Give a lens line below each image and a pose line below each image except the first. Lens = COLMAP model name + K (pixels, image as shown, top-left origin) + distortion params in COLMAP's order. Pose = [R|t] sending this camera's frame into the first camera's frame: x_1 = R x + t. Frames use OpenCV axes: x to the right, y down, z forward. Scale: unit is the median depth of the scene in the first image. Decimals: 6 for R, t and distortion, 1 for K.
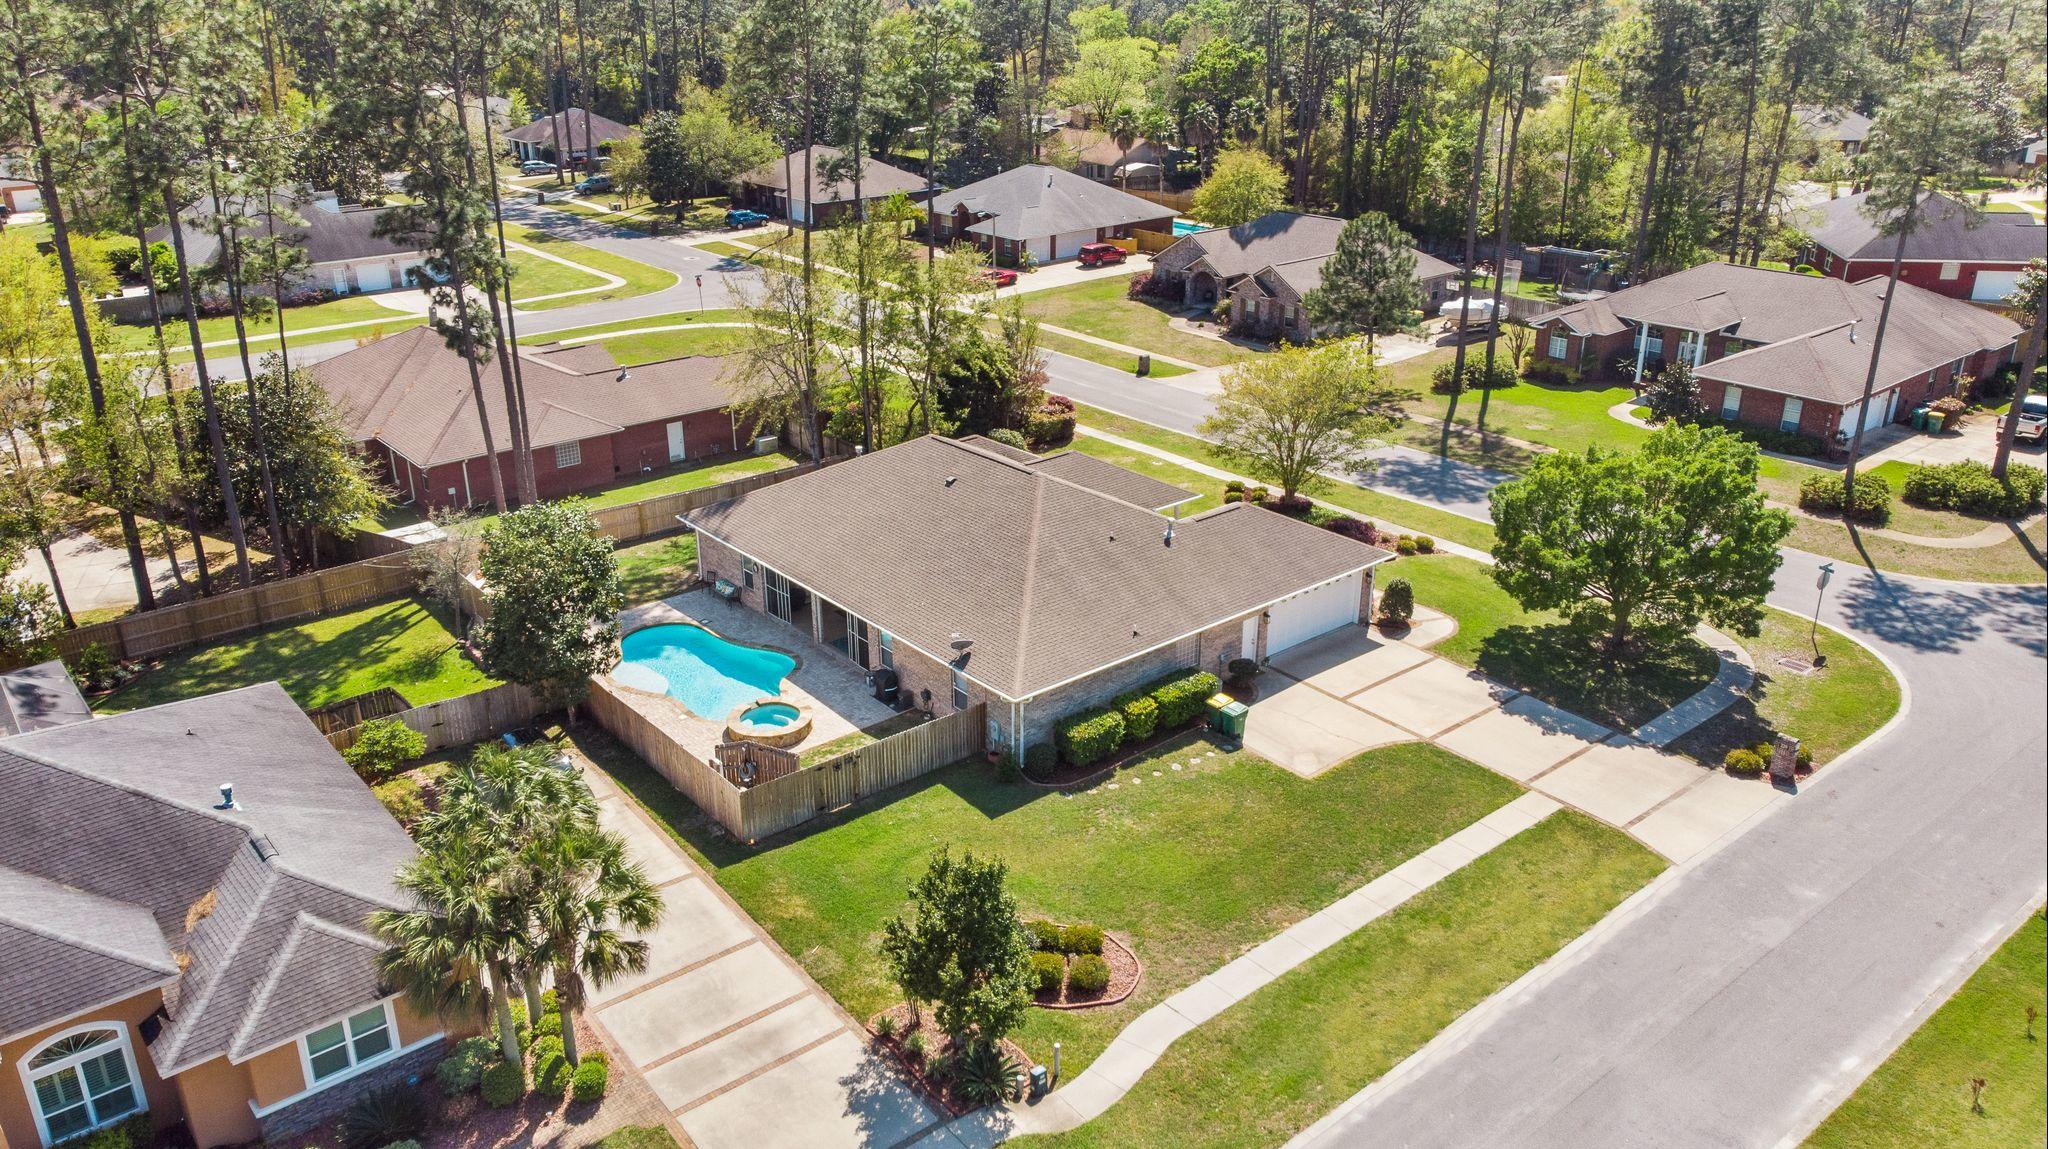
lens RADIAL K [[1500.2, 0, 1024.0], [0, 1500.2, 574.5], [0, 0, 1]] dist [0.053226, 0.000438]
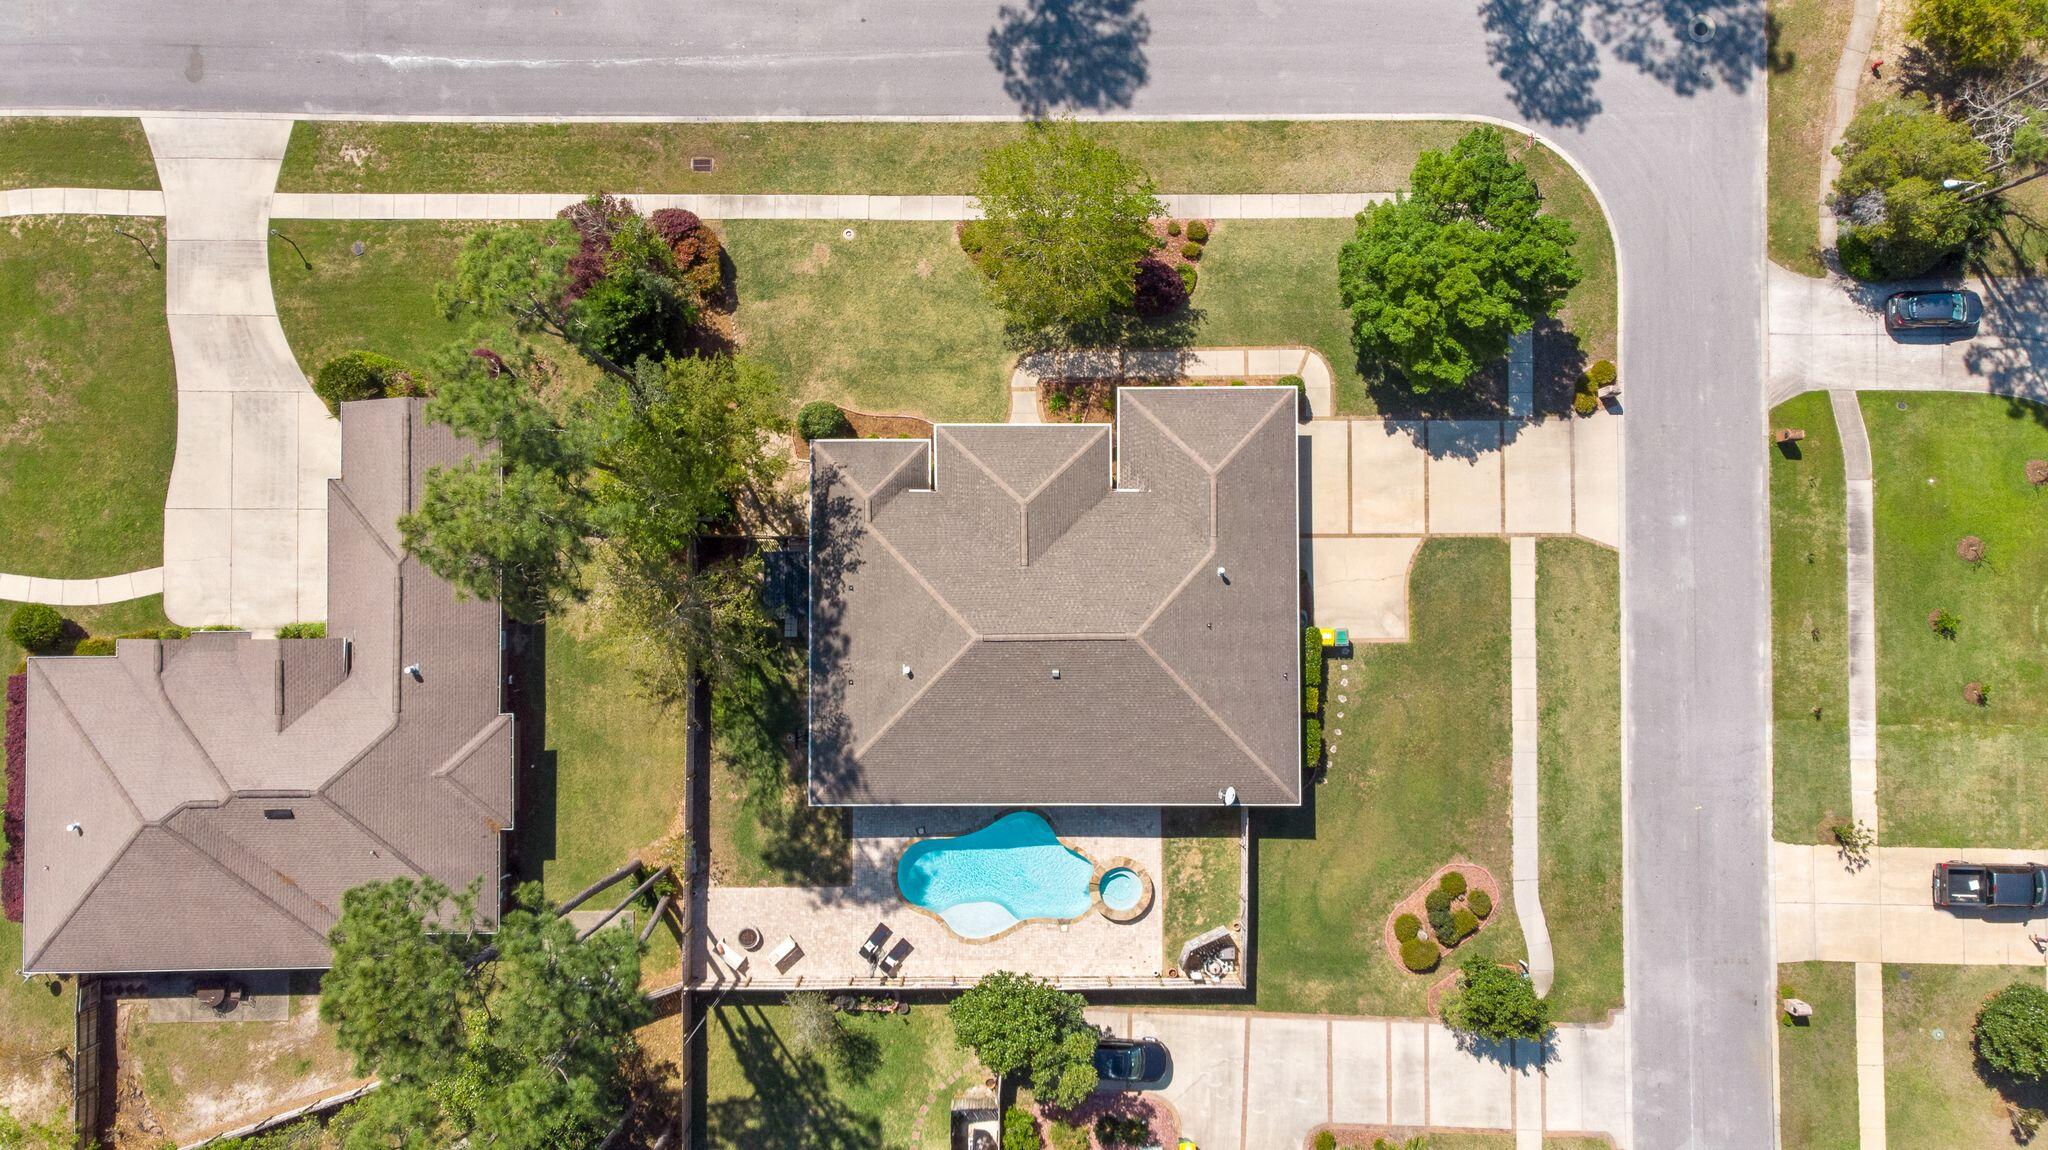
lens RADIAL K [[1500.2, 0, 1024.0], [0, 1500.2, 575.0], [0, 0, 1]] dist [0.053226, 0.000438]
pose [[0.638774, -0.769297, 0.012233, -0.020410], [0.299615, 0.263362, 0.916990, -1.300496], [-0.708660, -0.582084, 0.398722, 0.683086]]
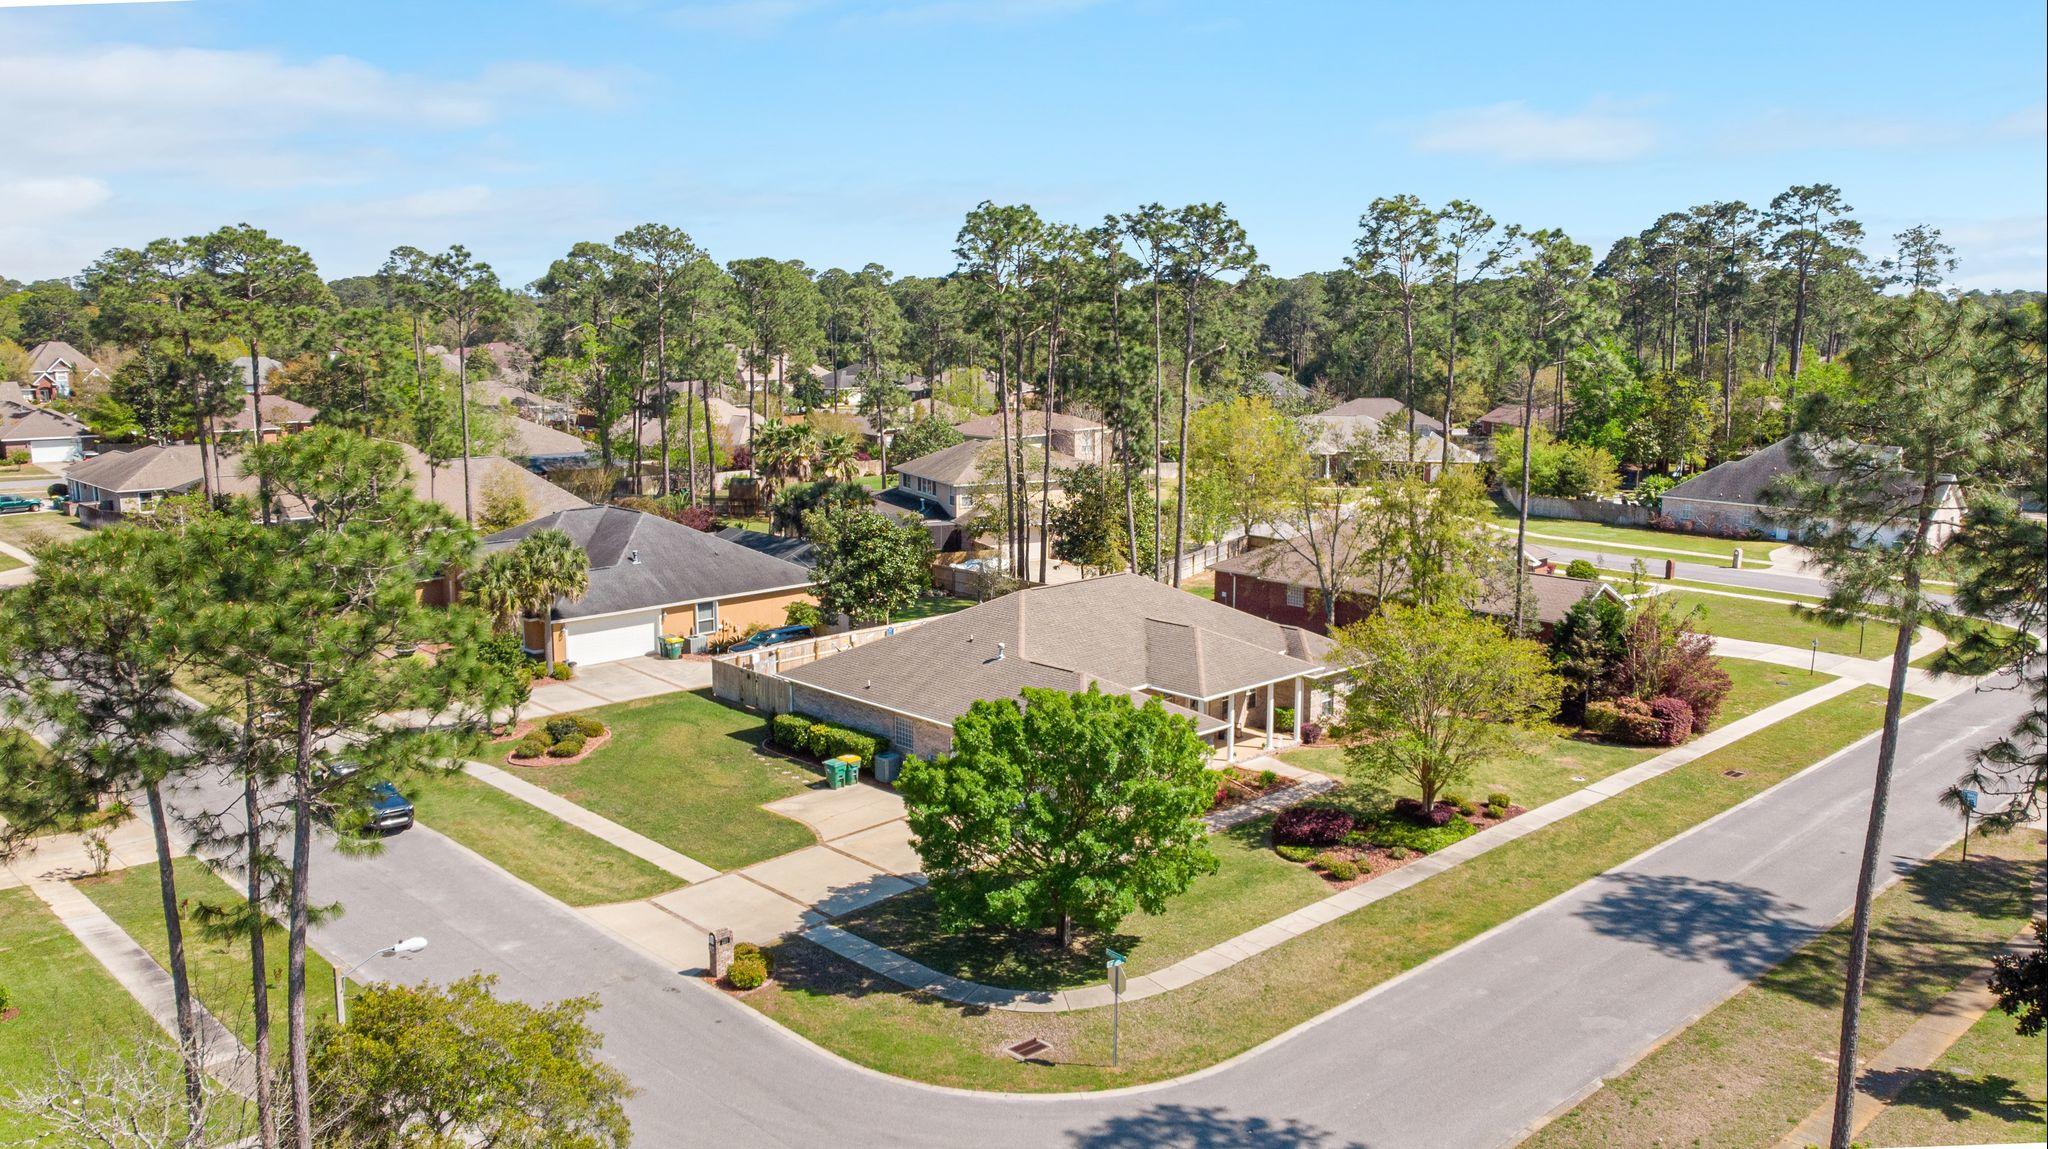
lens RADIAL K [[1500.2, 0, 1024.0], [0, 1500.2, 574.5], [0, 0, 1]] dist [0.053226, 0.000438]
pose [[0.077242, 0.171358, -0.982176, 1.285462], [-0.386574, 0.913203, 0.128923, -0.253804], [0.919018, 0.369725, 0.136780, 0.919174]]
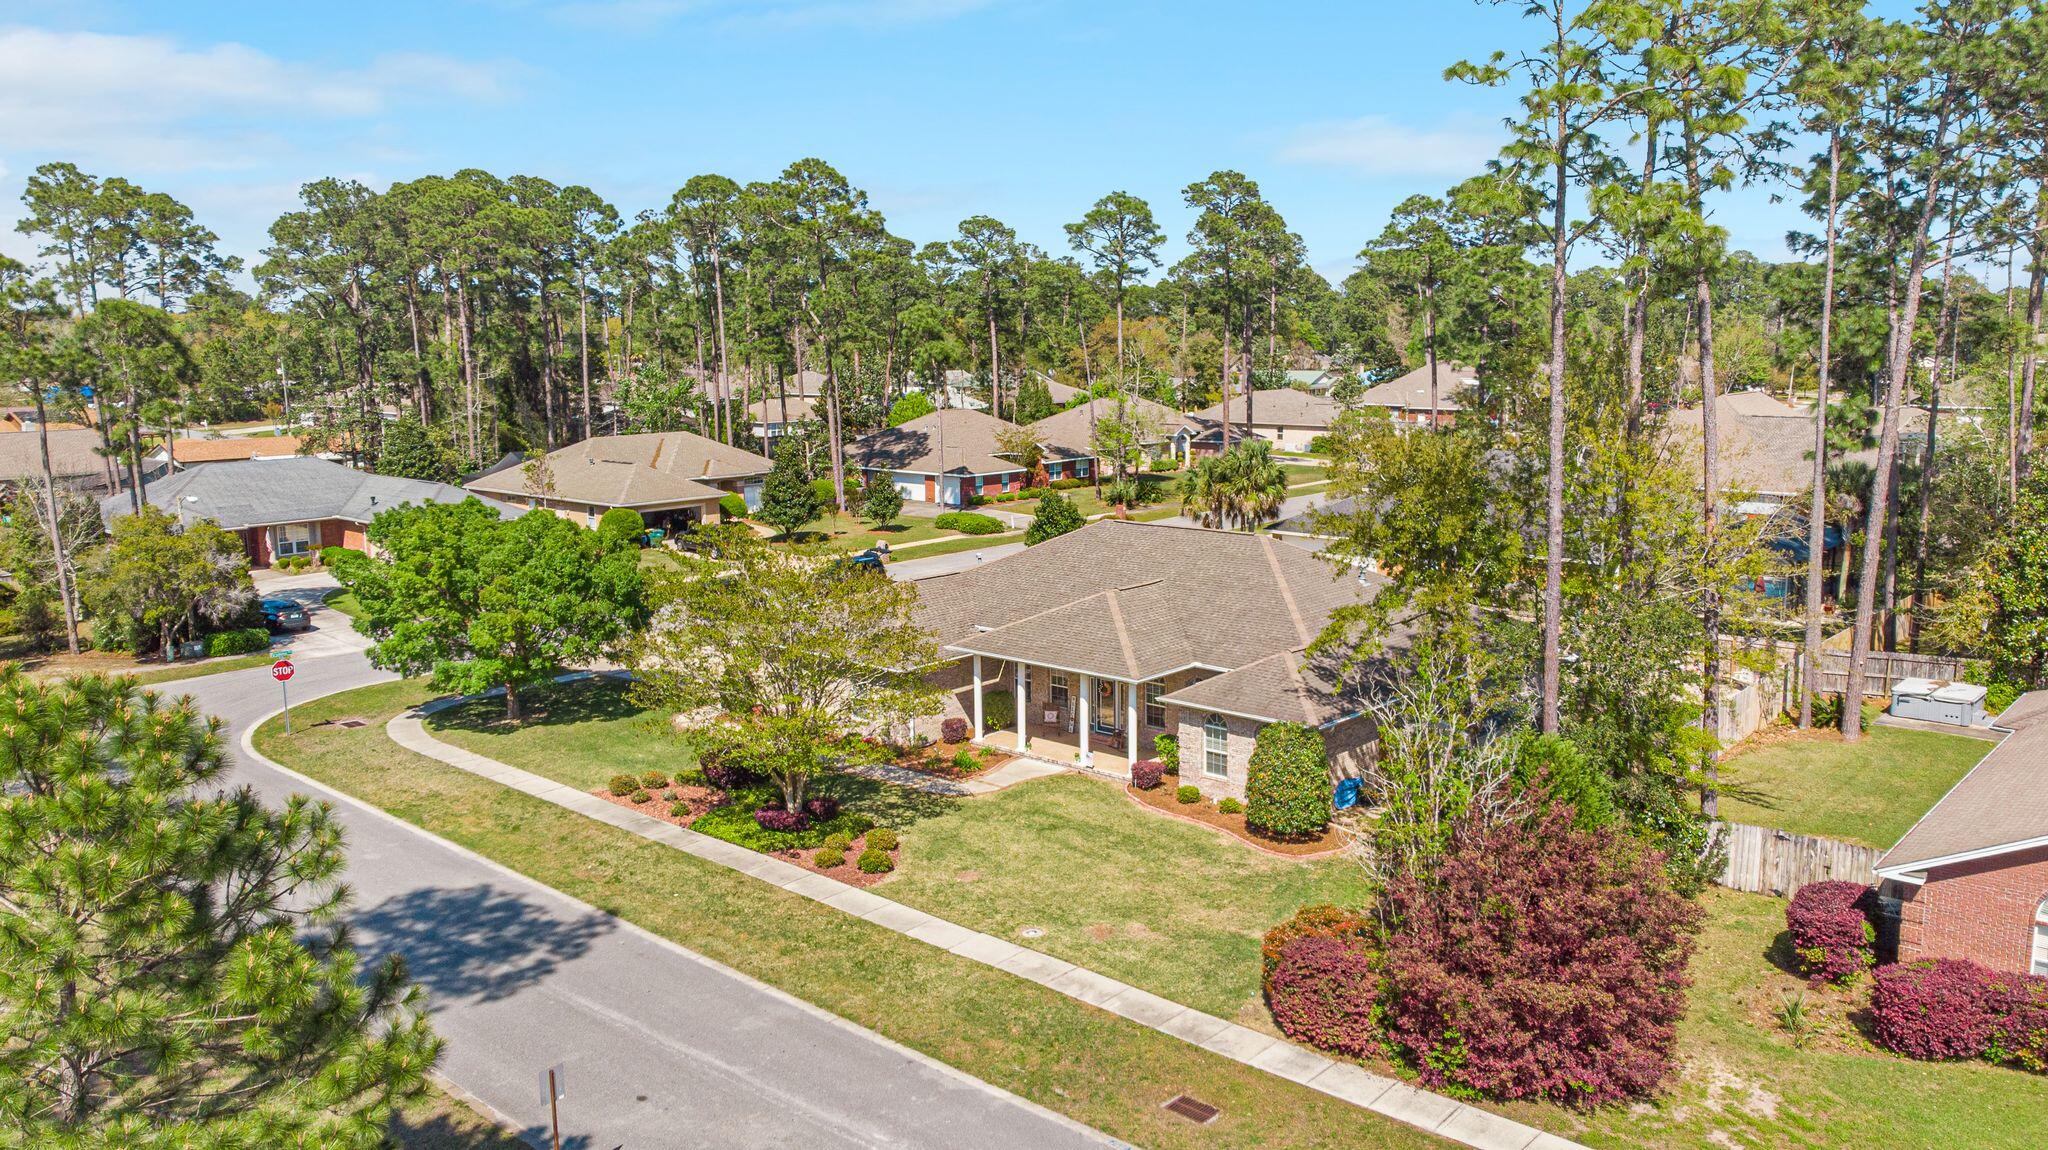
lens RADIAL K [[1500.2, 0, 1024.0], [0, 1500.2, 575.0], [0, 0, 1]] dist [0.053226, 0.000438]
pose [[-0.989721, 0.039901, -0.137330, 0.231636], [-0.037864, 0.852903, 0.520694, -0.621188], [0.137905, 0.520542, -0.842626, 2.064181]]
